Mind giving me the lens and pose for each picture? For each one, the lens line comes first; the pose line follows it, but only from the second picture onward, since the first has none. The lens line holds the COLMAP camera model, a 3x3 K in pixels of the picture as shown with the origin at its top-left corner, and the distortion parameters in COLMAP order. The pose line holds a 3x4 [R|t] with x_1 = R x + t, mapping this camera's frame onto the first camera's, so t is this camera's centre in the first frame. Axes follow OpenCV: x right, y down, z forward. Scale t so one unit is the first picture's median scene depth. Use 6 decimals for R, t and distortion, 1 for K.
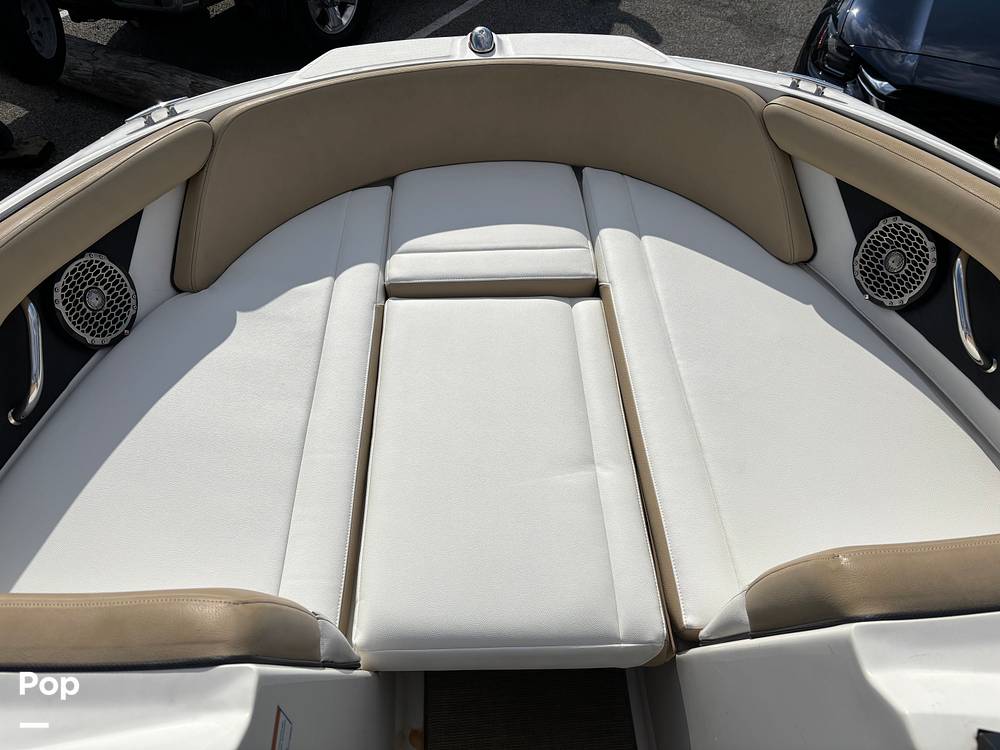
lens RADIAL K [[727.7, 0, 500.0], [0, 727.7, 375.0], [0, 0, 1]] dist [0.000409, -0.036237]
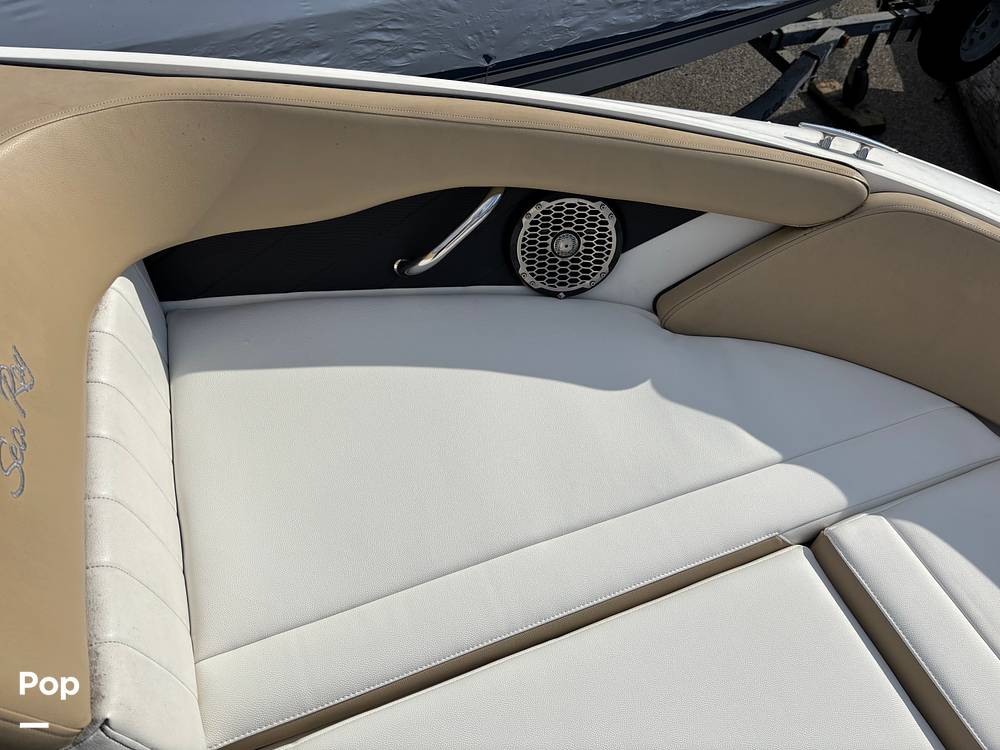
lens RADIAL K [[727.7, 0, 500.0], [0, 727.7, 375.0], [0, 0, 1]] dist [0.000409, -0.036237]
pose [[0.326367, 0.742046, -0.585537, 0.021519], [-0.741558, 0.585130, 0.328200, -0.221203], [0.586154, 0.327096, 0.741236, 0.354633]]
